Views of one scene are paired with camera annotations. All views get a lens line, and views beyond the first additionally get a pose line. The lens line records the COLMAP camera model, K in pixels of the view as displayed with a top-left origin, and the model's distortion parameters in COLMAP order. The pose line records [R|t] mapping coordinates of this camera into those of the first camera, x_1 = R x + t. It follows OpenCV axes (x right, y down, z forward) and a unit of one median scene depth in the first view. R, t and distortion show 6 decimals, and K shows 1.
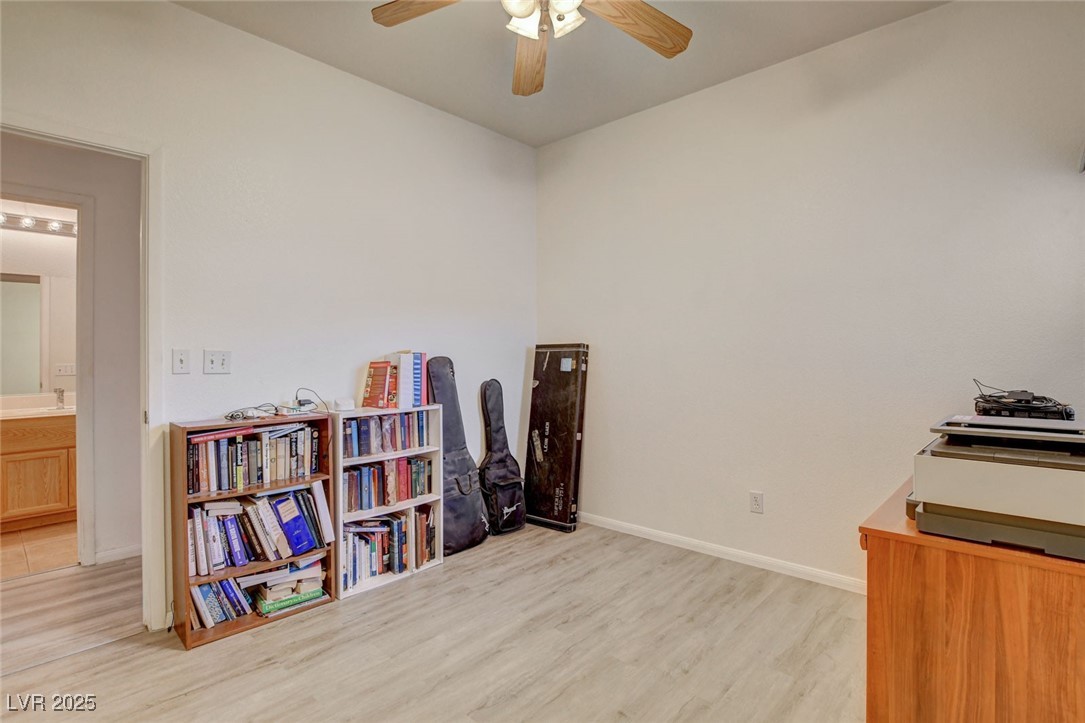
lens RADIAL K [[517.9, 0, 554.2], [0, 517.9, 357.5], [0, 0, 1]] dist [-0.028688, 0.000383]
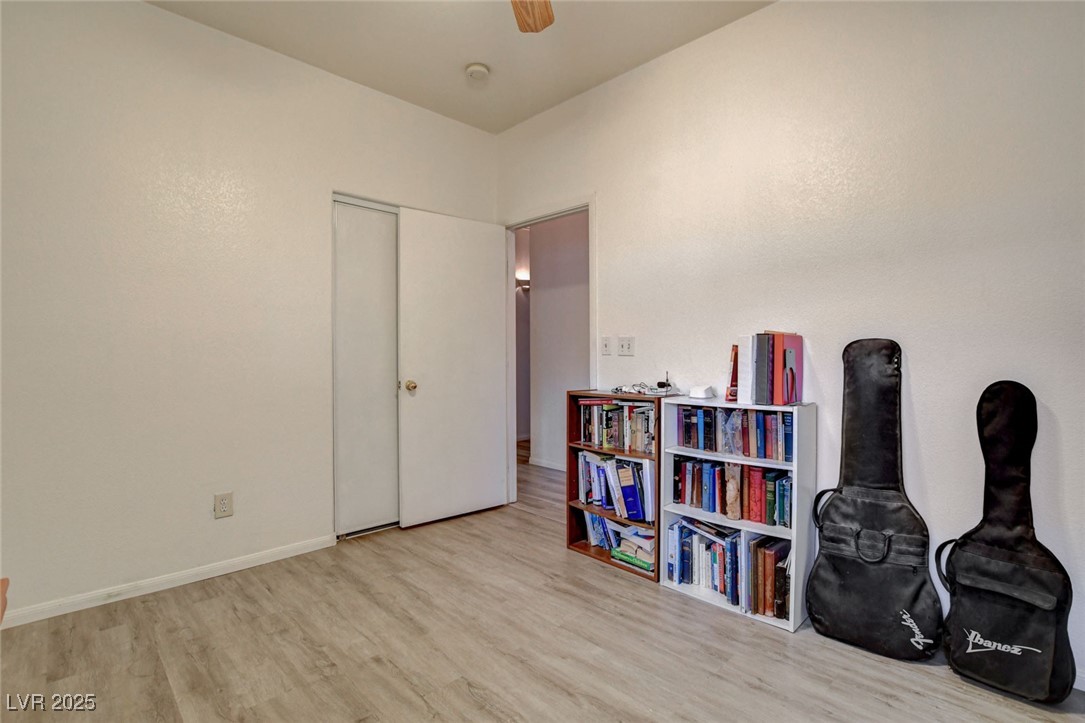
lens RADIAL K [[517.9, 0, 554.2], [0, 517.9, 357.5], [0, 0, 1]] dist [-0.028688, 0.000383]
pose [[-0.059081, 0.011336, -0.998189, 0.543905], [-0.004504, 0.999922, 0.011622, 0.019521], [0.998243, 0.005183, -0.059025, 0.788338]]
